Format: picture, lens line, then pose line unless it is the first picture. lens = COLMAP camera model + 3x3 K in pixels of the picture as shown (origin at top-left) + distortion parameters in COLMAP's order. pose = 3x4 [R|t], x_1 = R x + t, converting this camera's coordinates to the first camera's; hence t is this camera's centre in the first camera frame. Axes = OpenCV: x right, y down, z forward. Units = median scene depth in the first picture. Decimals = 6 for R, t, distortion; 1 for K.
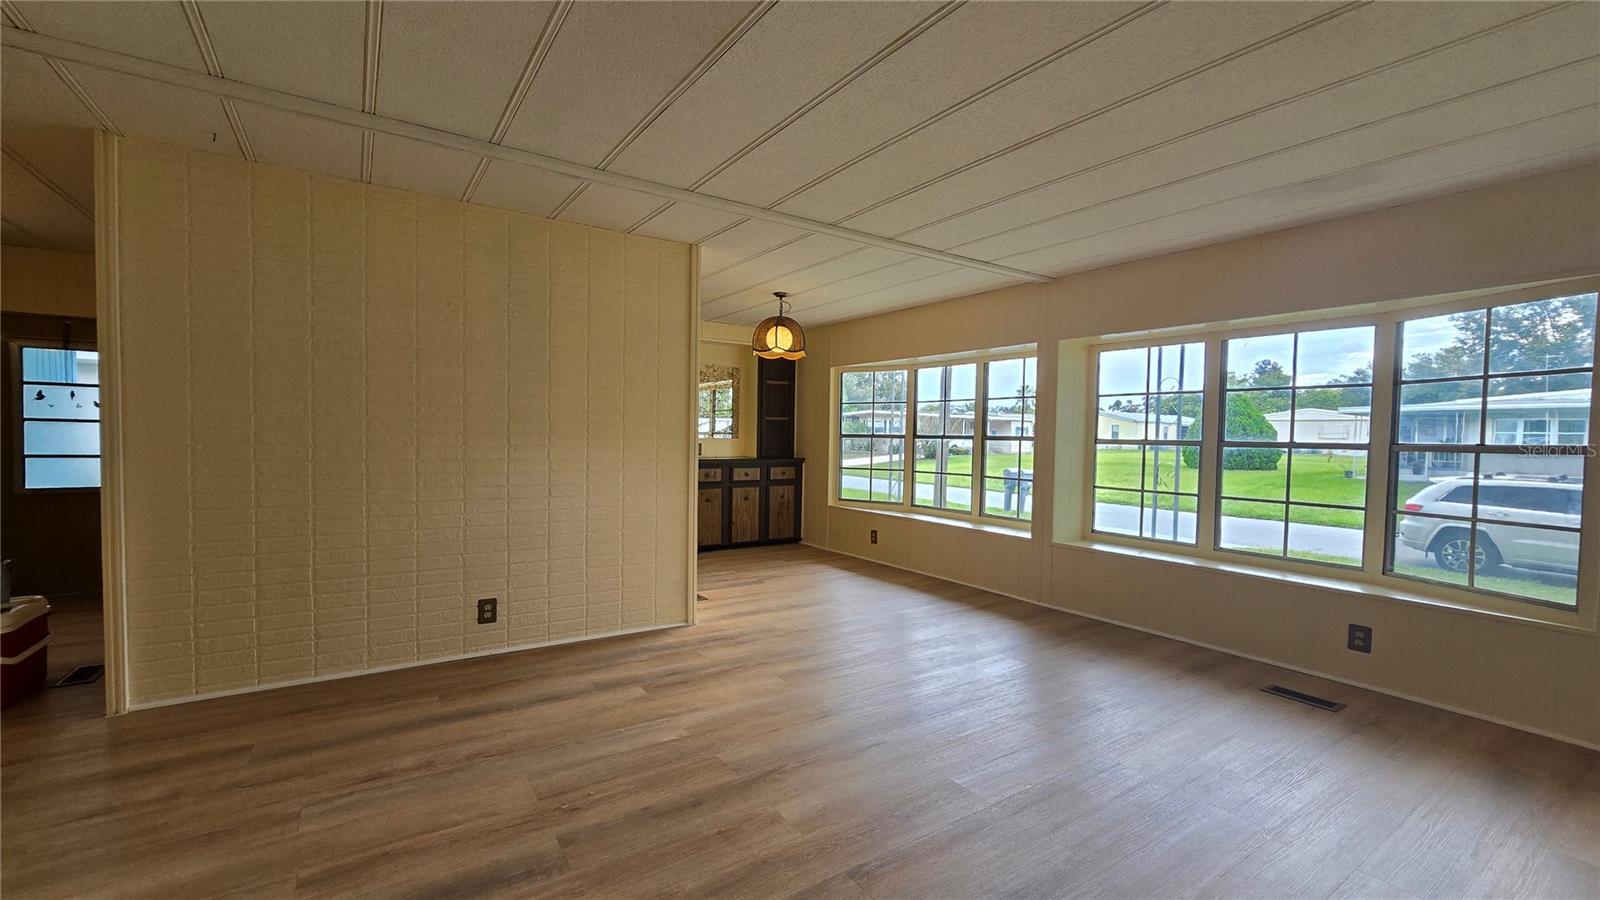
lens RADIAL K [[685.0, 0, 804.1], [0, 685.0, 463.7], [0, 0, 1]] dist [-0.003230, -0.000089]
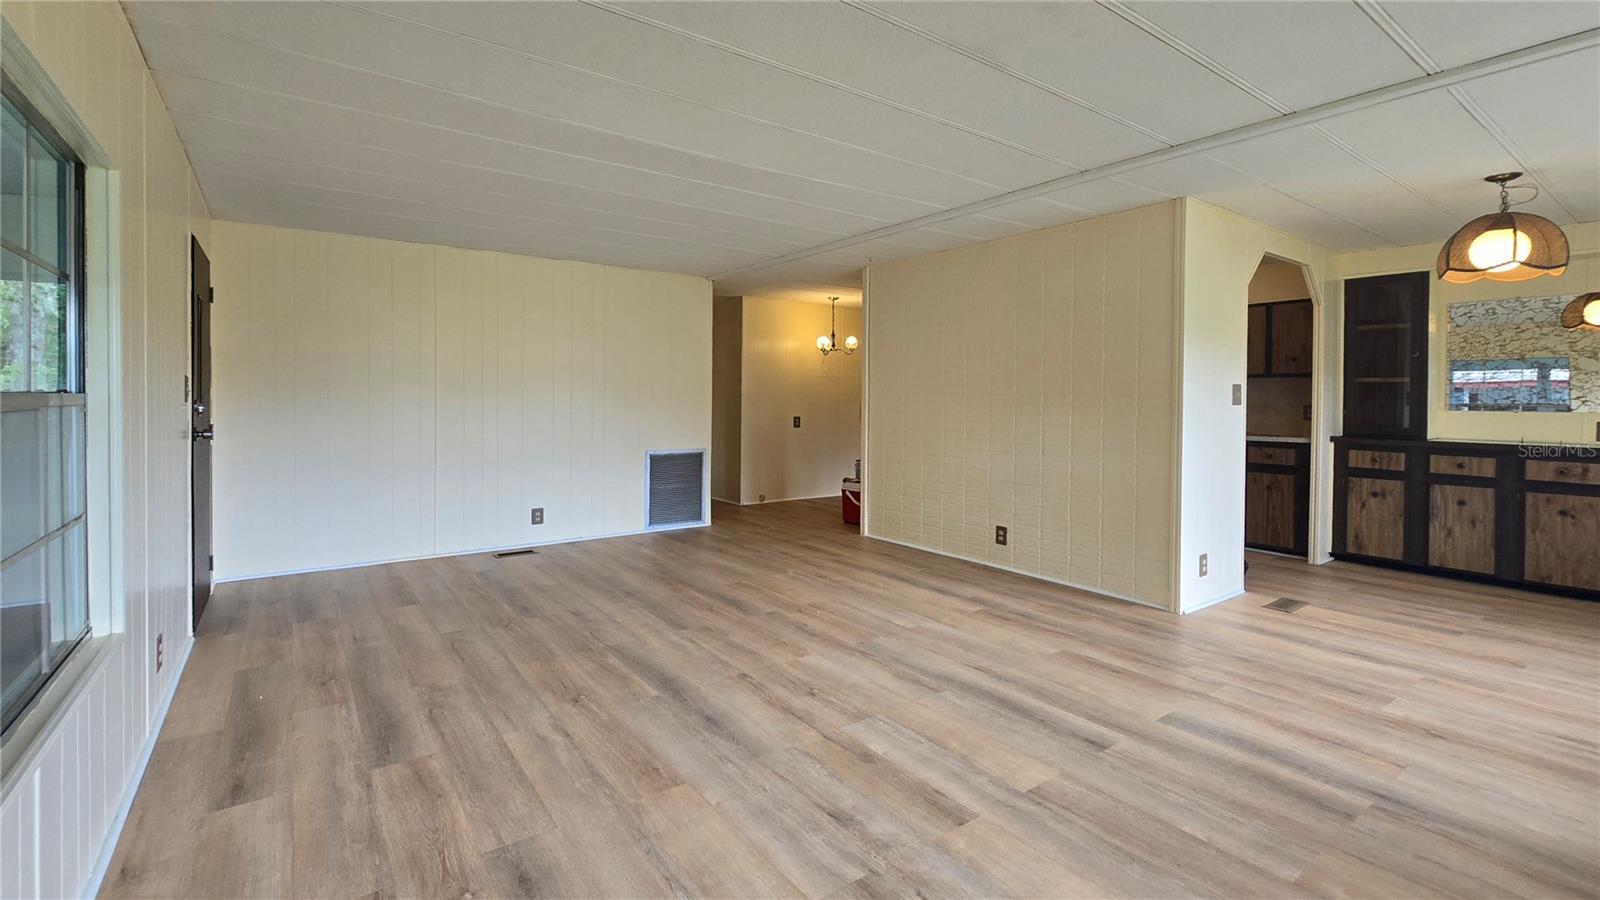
lens RADIAL K [[716.3, 0, 833.3], [0, 716.3, 414.4], [0, 0, 1]] dist [-0.004127, 0.000205]
pose [[0.037531, 0.000727, -0.999295, 0.728944], [-0.047862, 0.998853, -0.001071, -0.005981], [0.998149, 0.047868, 0.037522, 0.467798]]
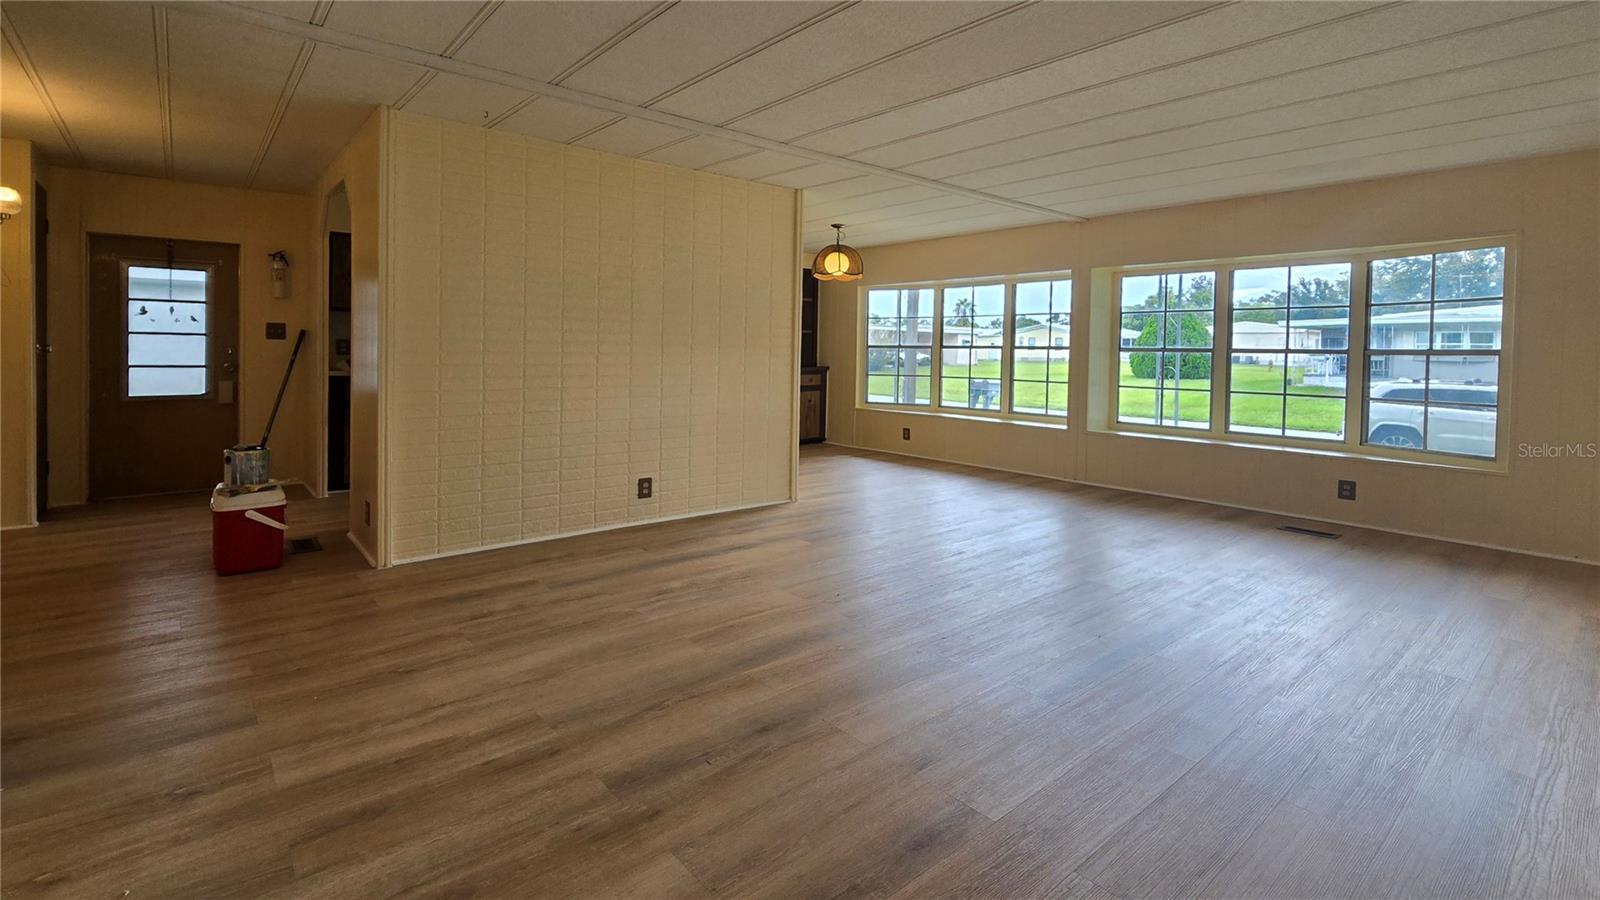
lens RADIAL K [[708.4, 0, 743.9], [0, 708.4, 370.2], [0, 0, 1]] dist [-0.003955, -0.001113]
pose [[0.999224, -0.002712, 0.039301, -0.299614], [0.003160, 0.999931, -0.011349, 0.016668], [-0.039268, 0.011464, 0.999163, -0.248133]]
